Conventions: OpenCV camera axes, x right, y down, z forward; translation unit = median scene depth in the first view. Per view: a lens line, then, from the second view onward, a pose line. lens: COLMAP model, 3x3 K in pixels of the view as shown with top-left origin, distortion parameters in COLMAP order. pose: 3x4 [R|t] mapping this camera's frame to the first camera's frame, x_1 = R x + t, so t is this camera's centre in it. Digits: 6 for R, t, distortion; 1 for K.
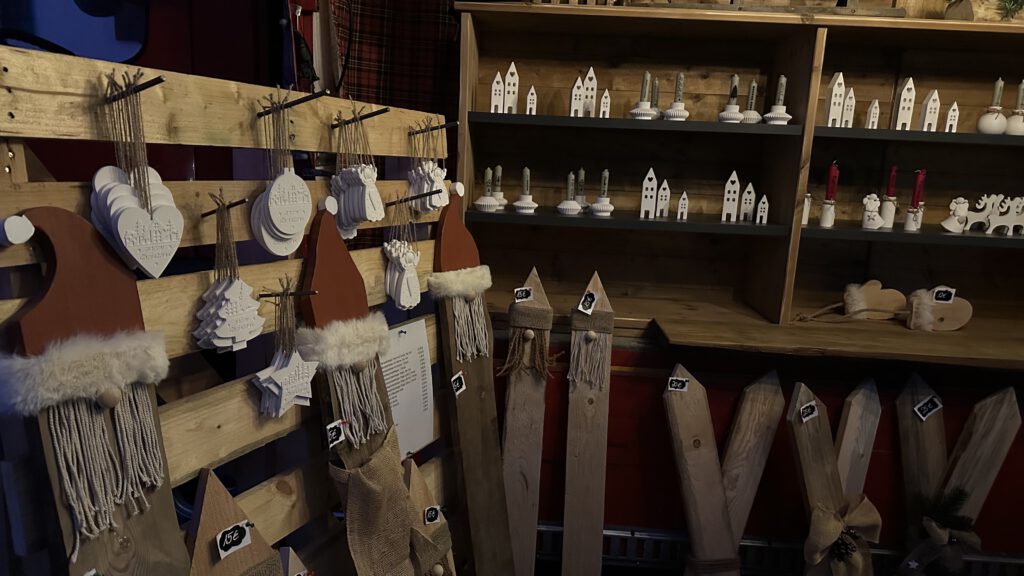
lens RADIAL K [[717.6, 0, 511.6], [0, 717.6, 294.1], [0, 0, 1]] dist [0.063695, -0.093729]
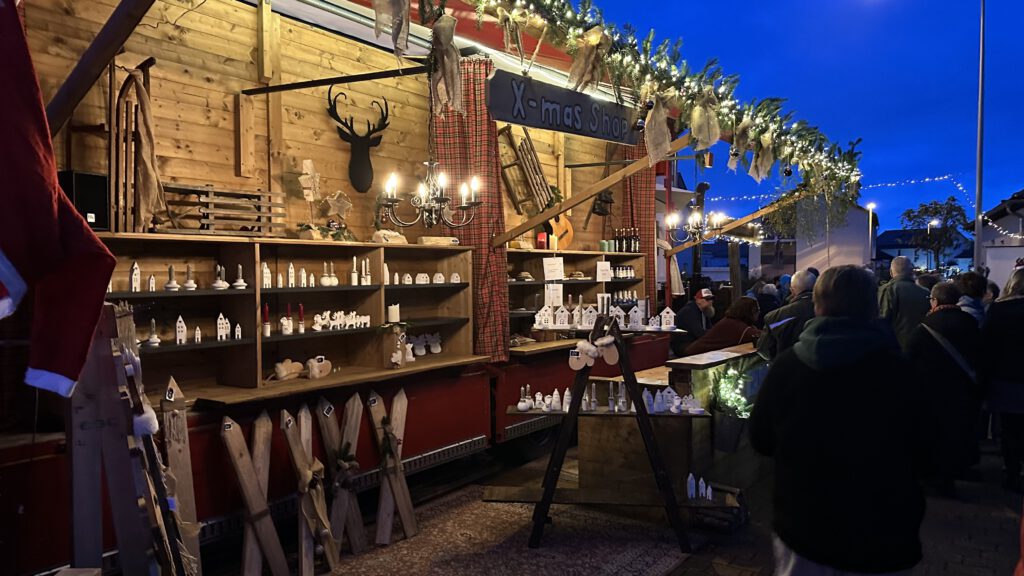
lens RADIAL K [[717.6, 0, 511.6], [0, 717.6, 294.1], [0, 0, 1]] dist [0.063695, -0.093729]
pose [[0.548859, -0.079956, 0.832082, -0.883907], [0.206372, 0.977563, -0.042191, 0.018752], [-0.810040, 0.194876, 0.553045, -0.701447]]
